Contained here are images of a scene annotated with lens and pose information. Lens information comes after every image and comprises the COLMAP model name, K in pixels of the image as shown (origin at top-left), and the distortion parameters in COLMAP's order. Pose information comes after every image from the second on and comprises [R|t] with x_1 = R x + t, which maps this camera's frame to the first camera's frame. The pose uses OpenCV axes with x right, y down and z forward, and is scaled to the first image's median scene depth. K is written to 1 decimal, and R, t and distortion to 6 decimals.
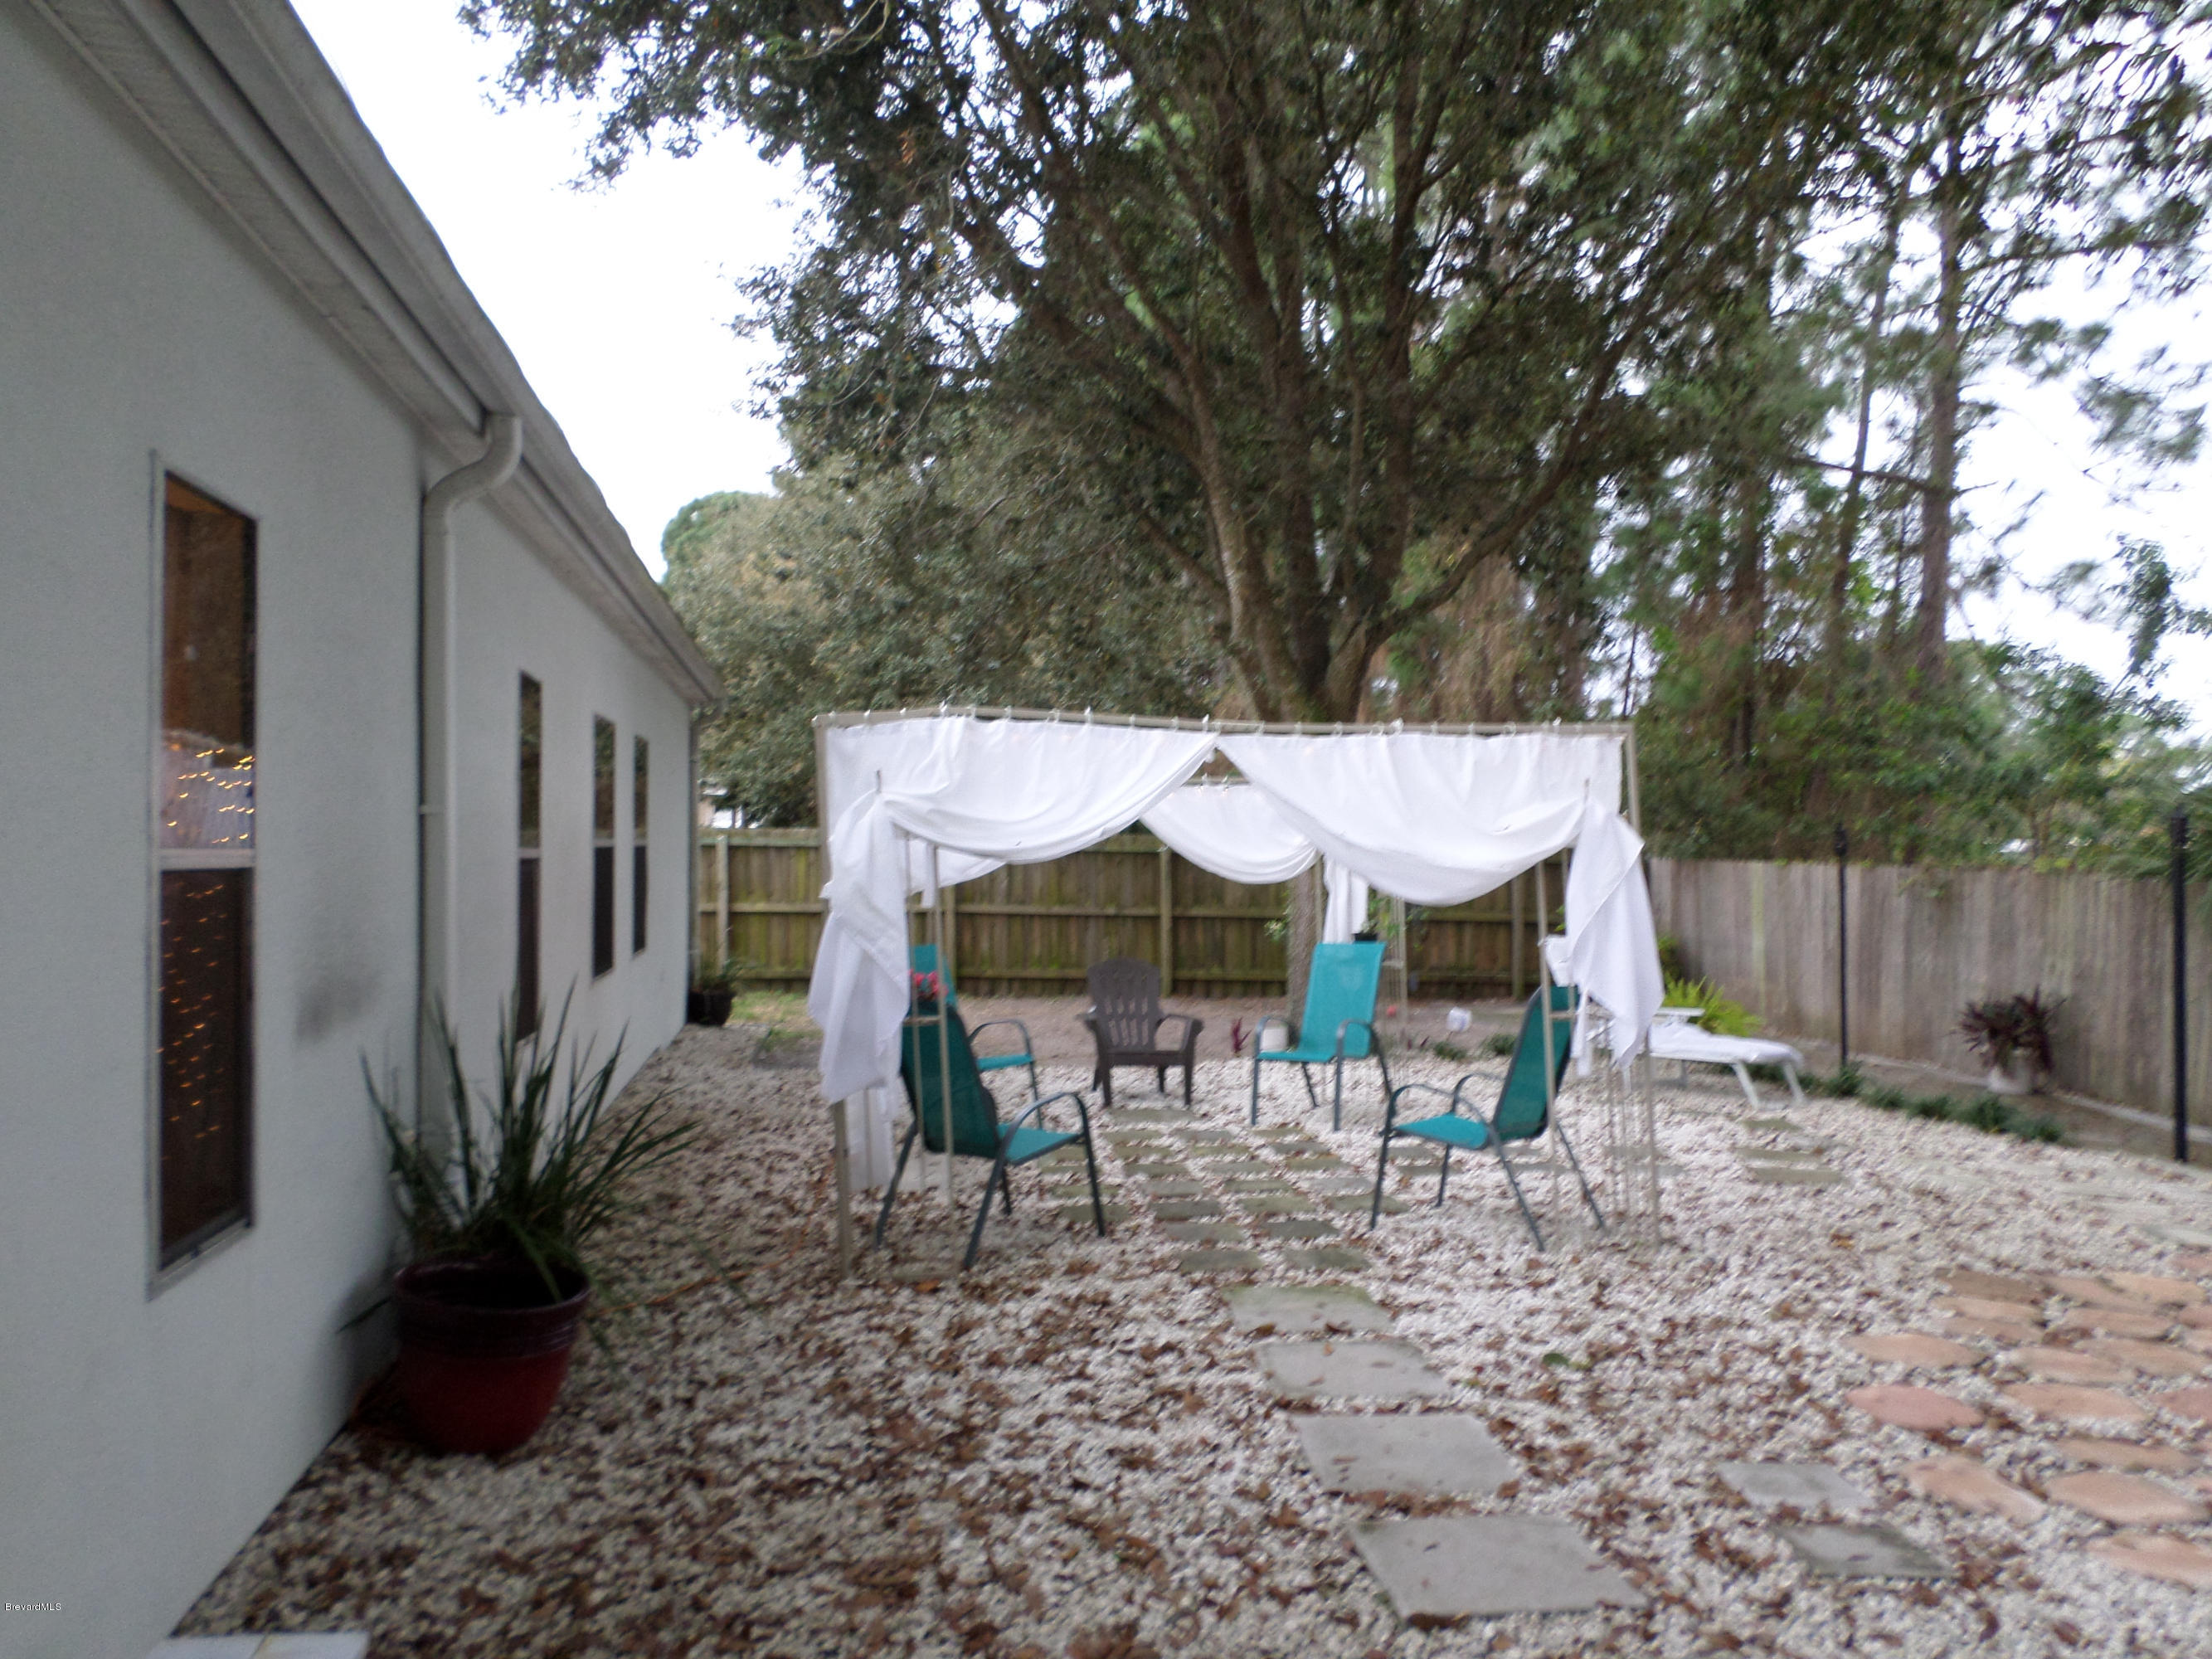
lens RADIAL K [[1690.2, 0, 1094.6], [0, 1690.2, 813.5], [0, 0, 1]] dist [-0.012940, 0.005153]
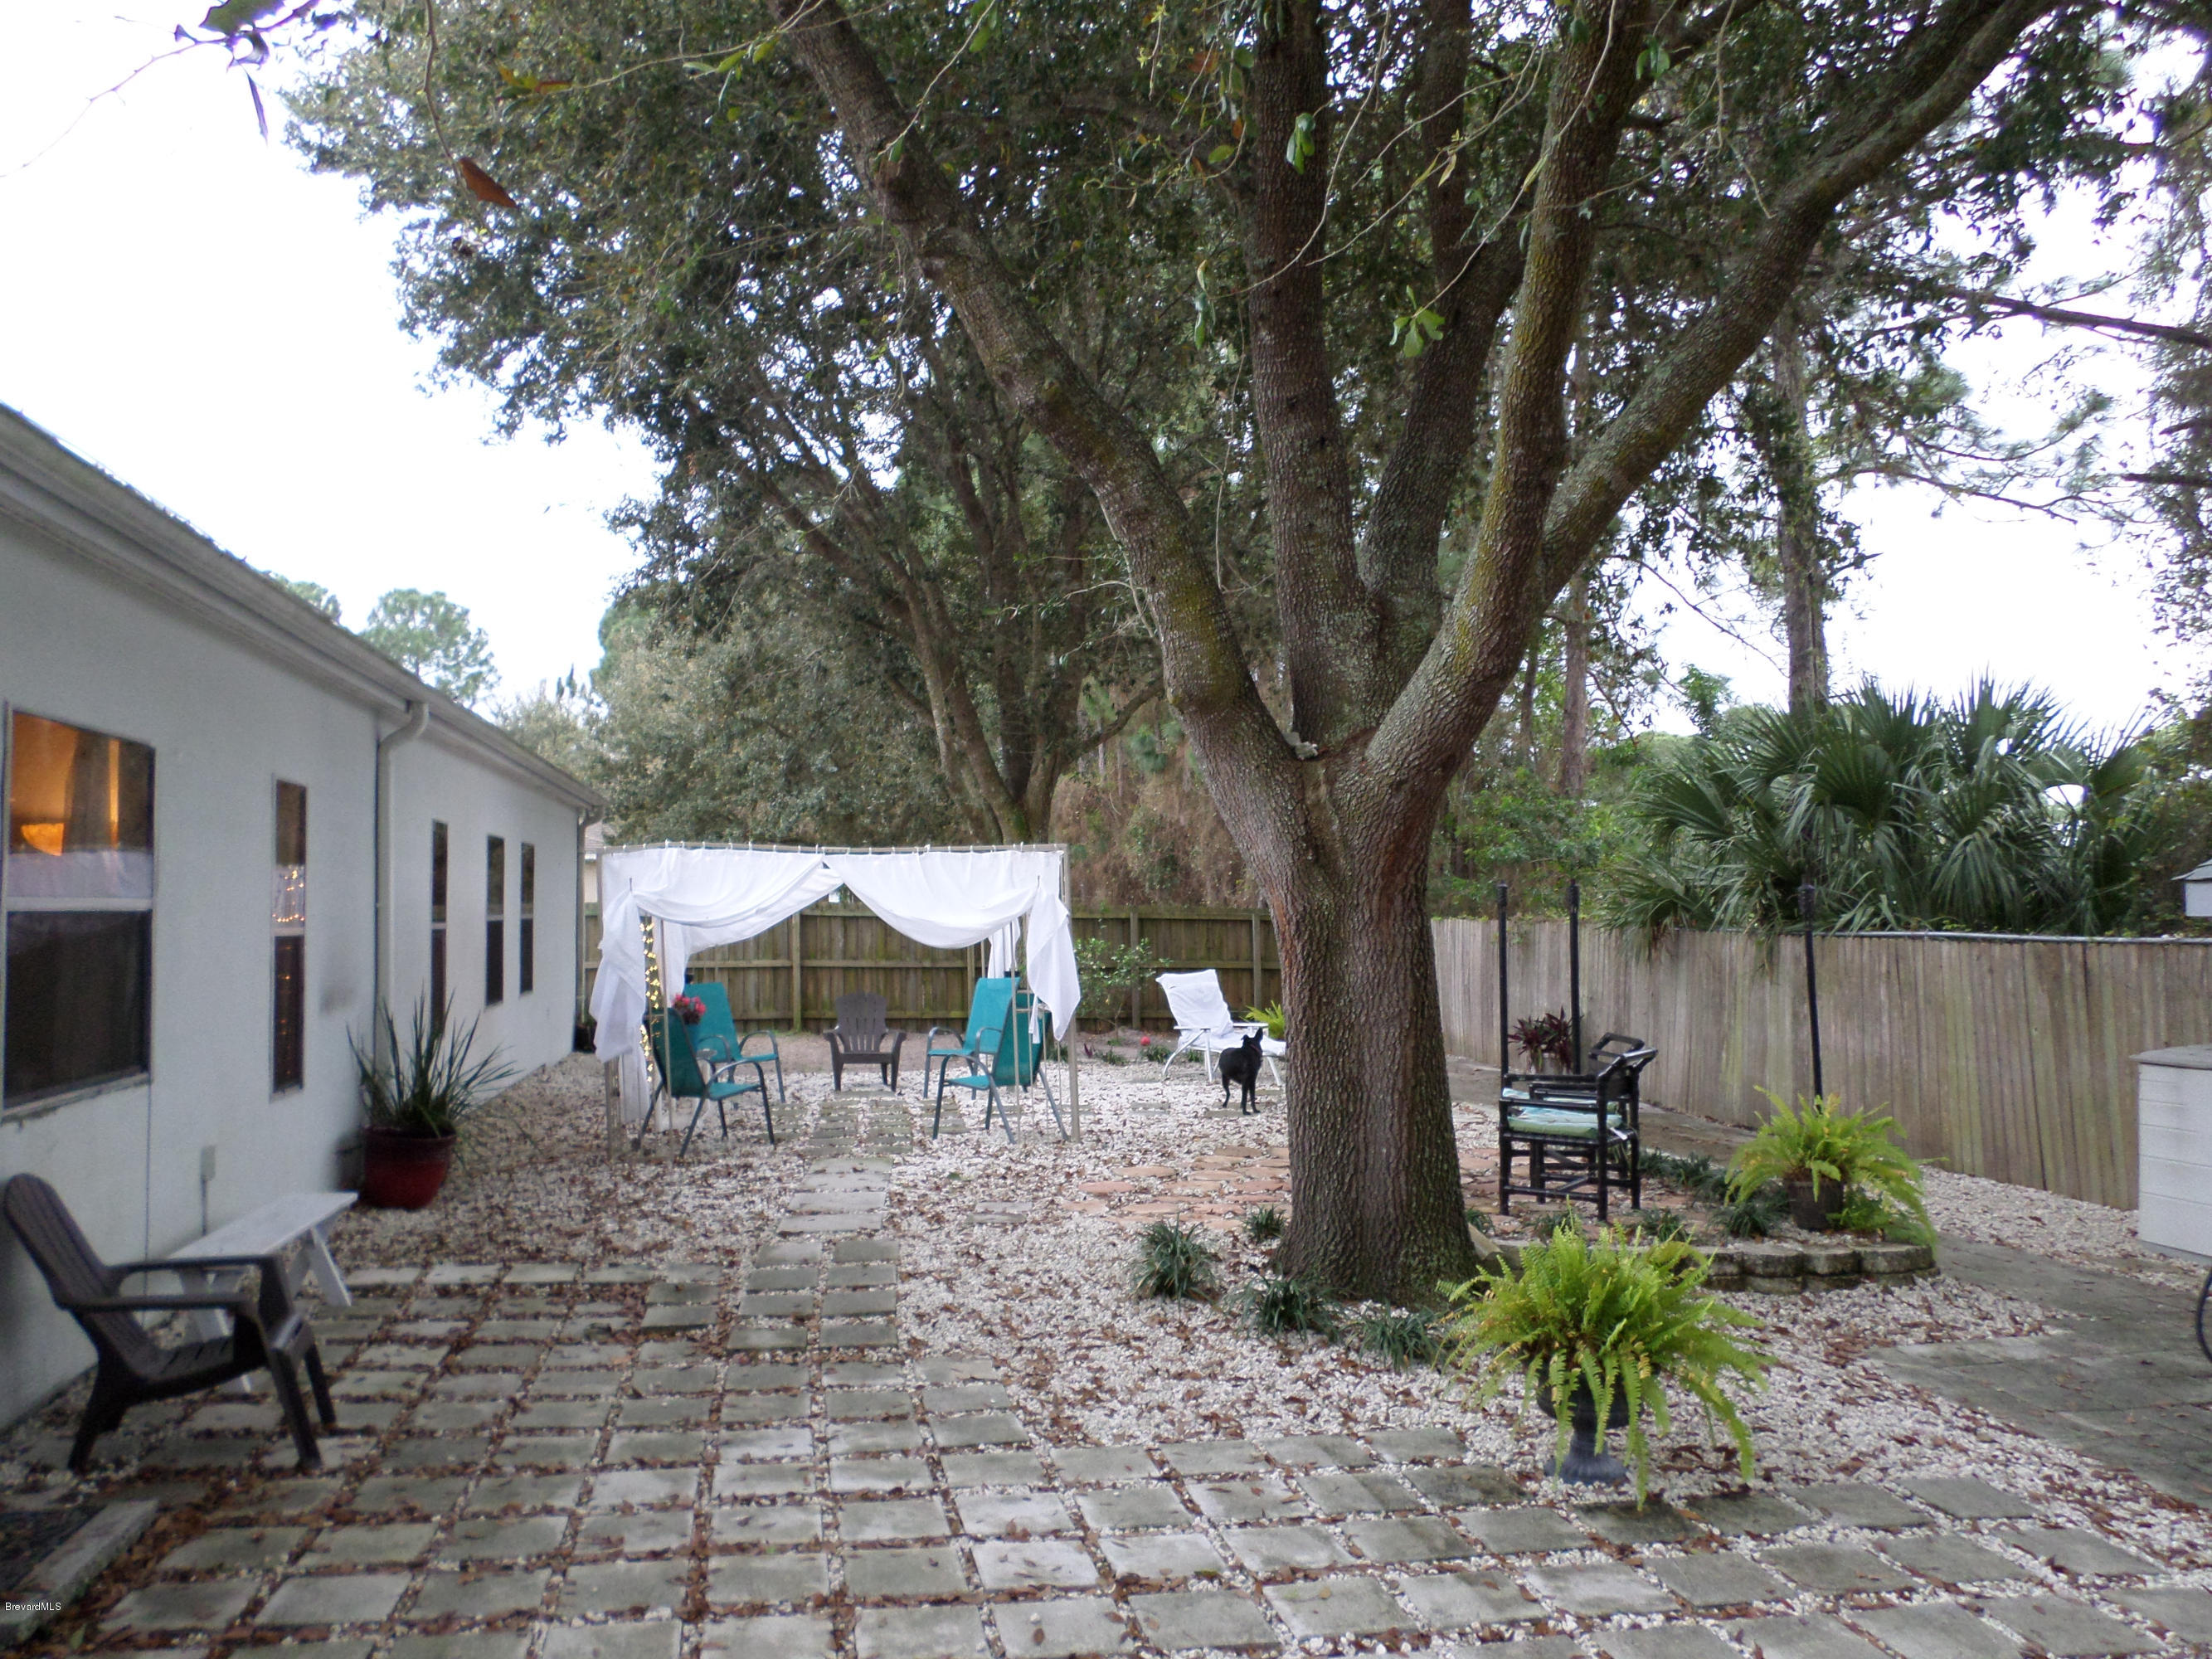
lens RADIAL K [[1690.2, 0, 1094.6], [0, 1690.2, 813.5], [0, 0, 1]] dist [-0.012940, 0.005153]
pose [[0.999540, -0.012070, 0.027834, 0.285889], [0.013068, 0.999268, -0.035960, -0.020935], [-0.027380, 0.036307, 0.998966, -0.734395]]
